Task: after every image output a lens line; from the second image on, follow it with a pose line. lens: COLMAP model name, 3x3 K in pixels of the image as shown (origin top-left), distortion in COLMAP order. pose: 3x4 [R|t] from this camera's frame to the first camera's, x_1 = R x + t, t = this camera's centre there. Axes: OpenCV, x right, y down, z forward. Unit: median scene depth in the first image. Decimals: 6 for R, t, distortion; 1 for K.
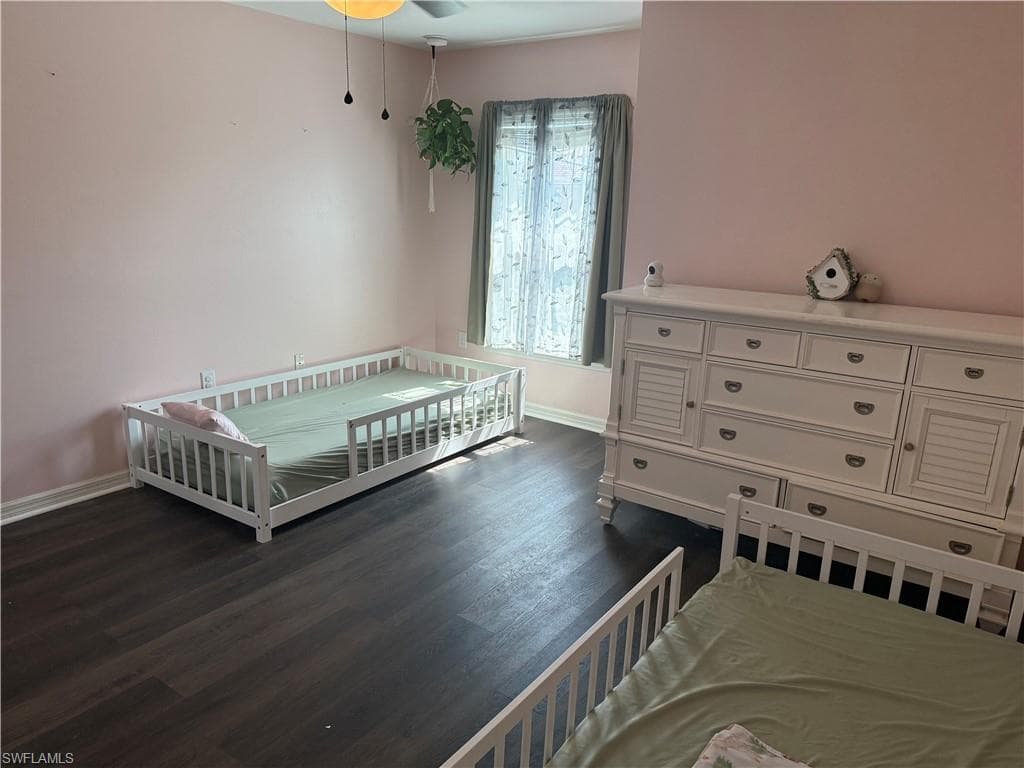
lens RADIAL K [[721.5, 0, 509.6], [0, 721.5, 390.1], [0, 0, 1]] dist [0.083085, -0.095440]
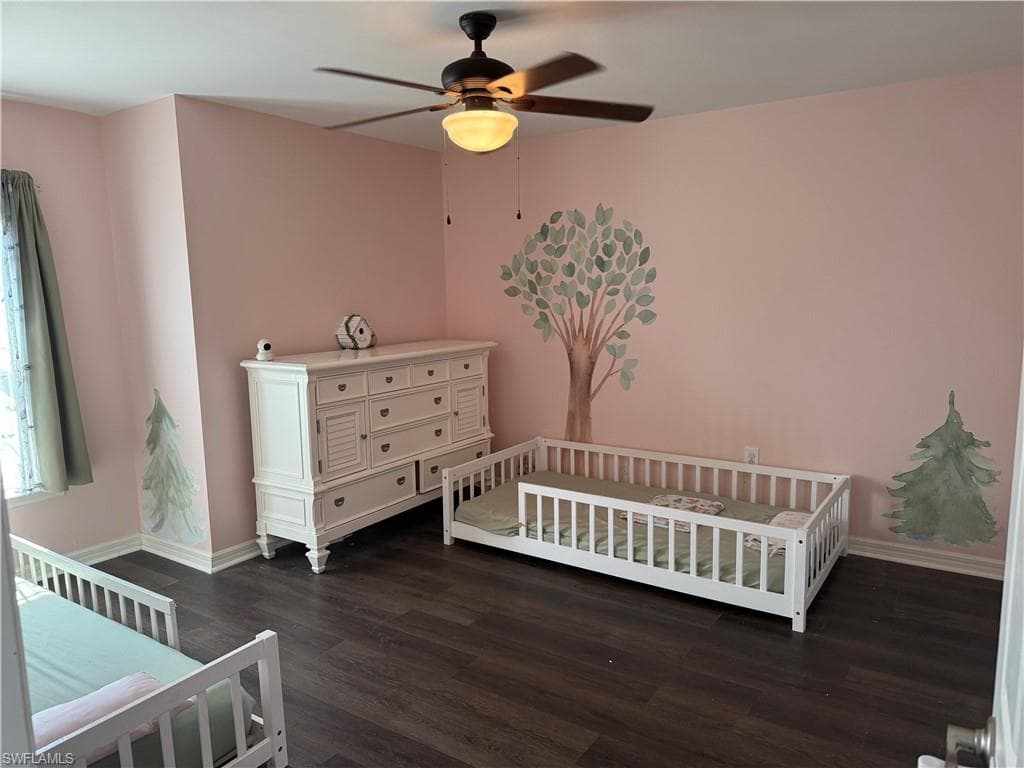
lens RADIAL K [[721.5, 0, 511.6], [0, 721.5, 383.2], [0, 0, 1]] dist [0.083085, -0.095440]
pose [[-0.041631, -0.160097, 0.986223, -1.071643], [0.274196, 0.947350, 0.165361, -0.222238], [-0.960772, 0.277302, 0.004458, 0.735513]]
